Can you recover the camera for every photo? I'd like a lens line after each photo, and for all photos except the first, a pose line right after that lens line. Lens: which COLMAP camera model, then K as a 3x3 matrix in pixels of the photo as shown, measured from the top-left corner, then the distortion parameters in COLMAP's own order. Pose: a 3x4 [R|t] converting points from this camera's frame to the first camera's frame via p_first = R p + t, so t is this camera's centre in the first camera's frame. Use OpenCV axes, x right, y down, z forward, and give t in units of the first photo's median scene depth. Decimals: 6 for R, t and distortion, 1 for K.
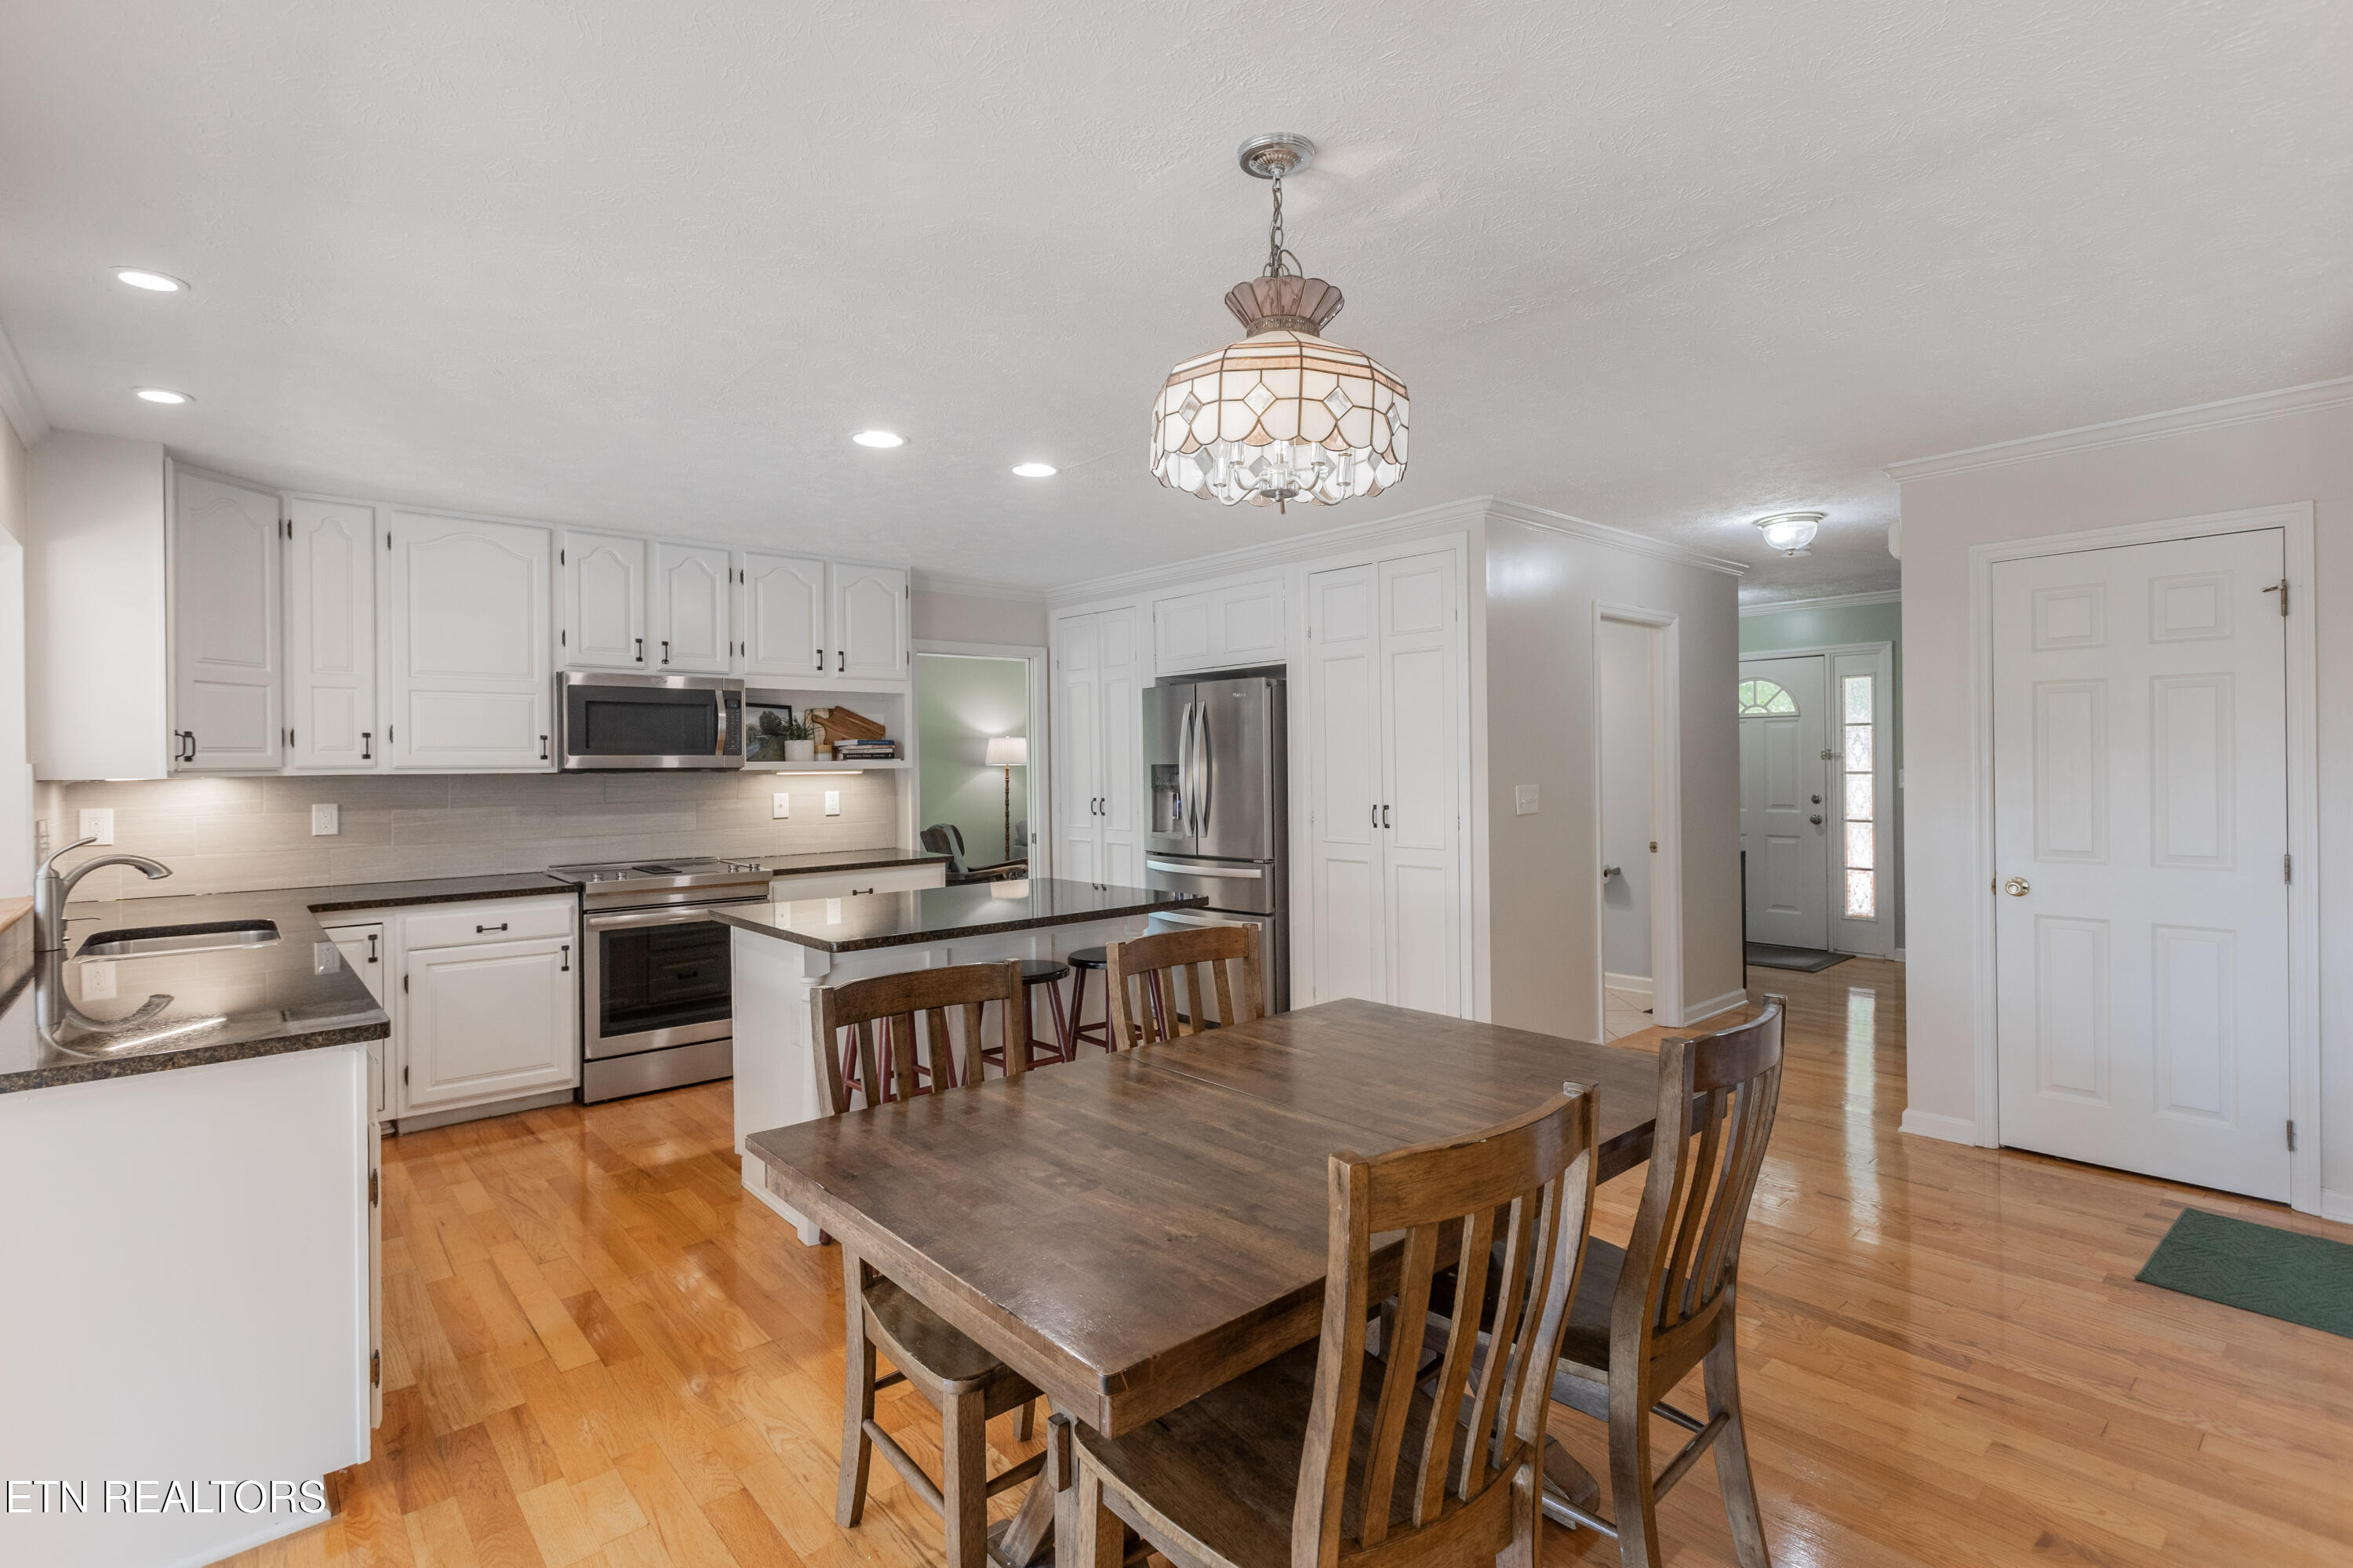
lens RADIAL K [[1111.7, 0, 1170.2], [0, 1111.7, 778.0], [0, 0, 1]] dist [-0.000695, 0.000184]
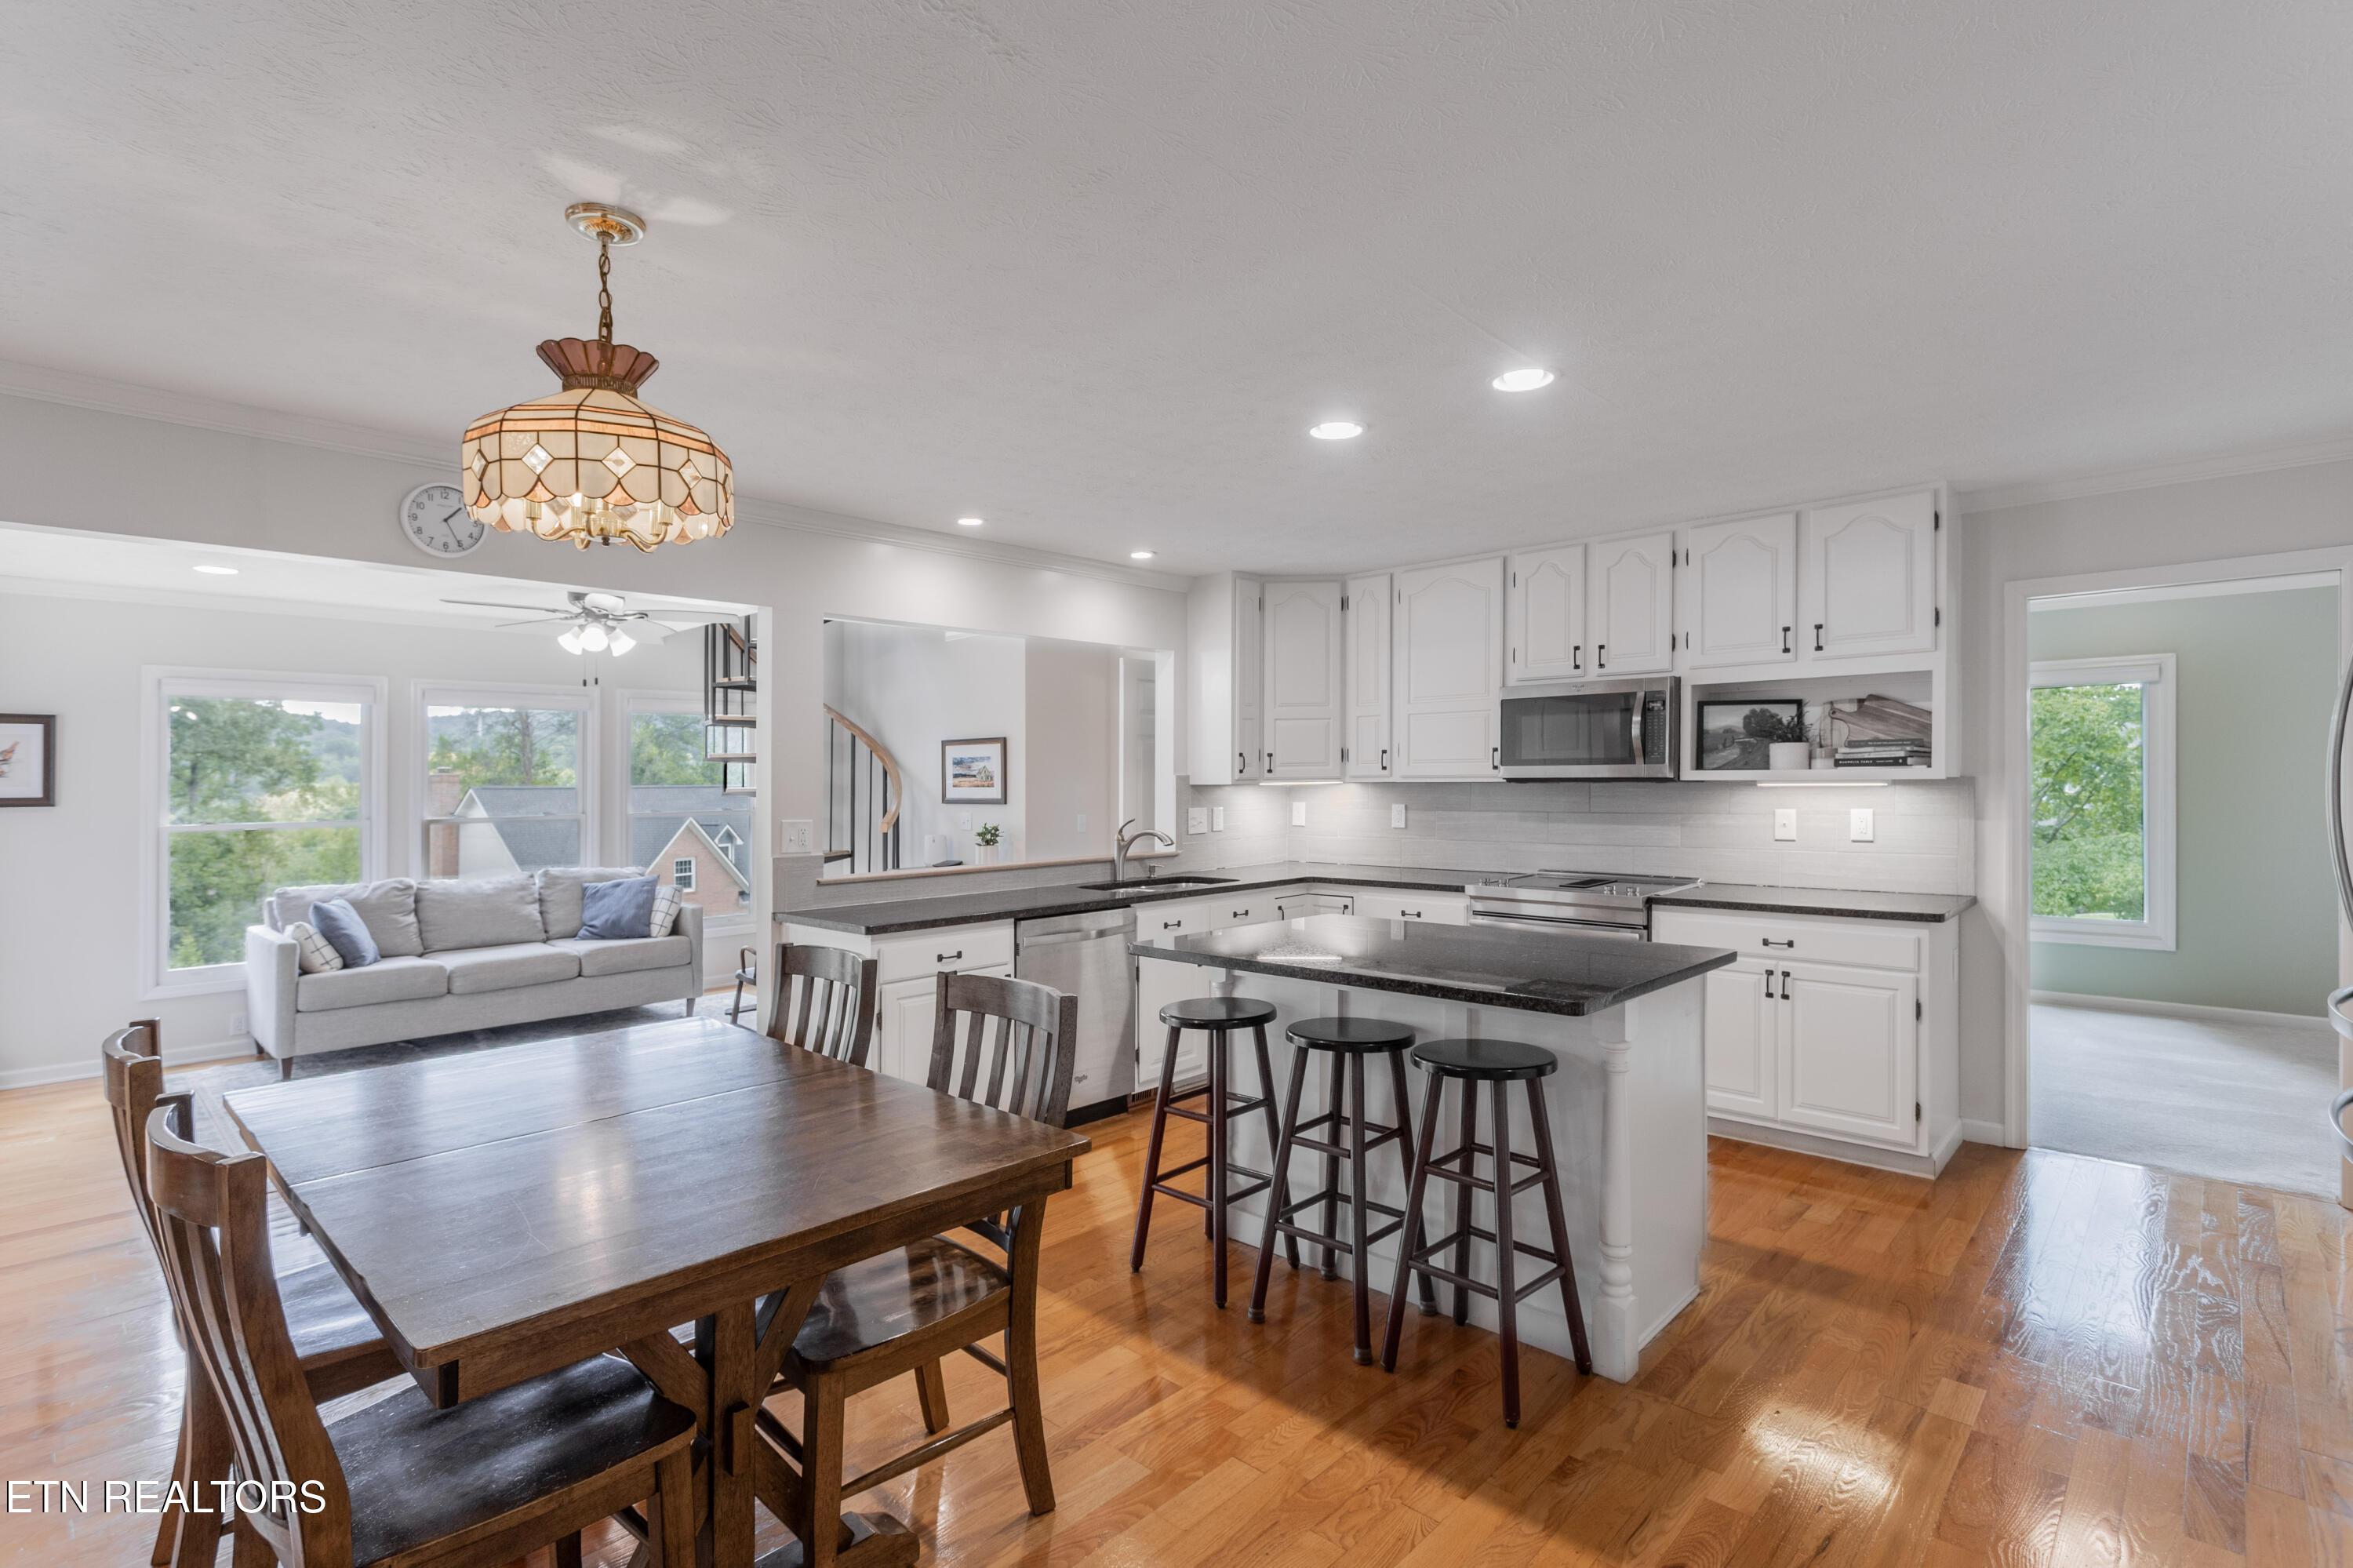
lens RADIAL K [[1111.7, 0, 1171.7], [0, 1111.7, 790.5], [0, 0, 1]] dist [-0.000695, 0.000184]
pose [[0.097333, 0.016074, -0.995122, 0.460903], [-0.006717, 0.999857, 0.015493, -0.010229], [0.995229, 0.005177, 0.097427, 0.537632]]
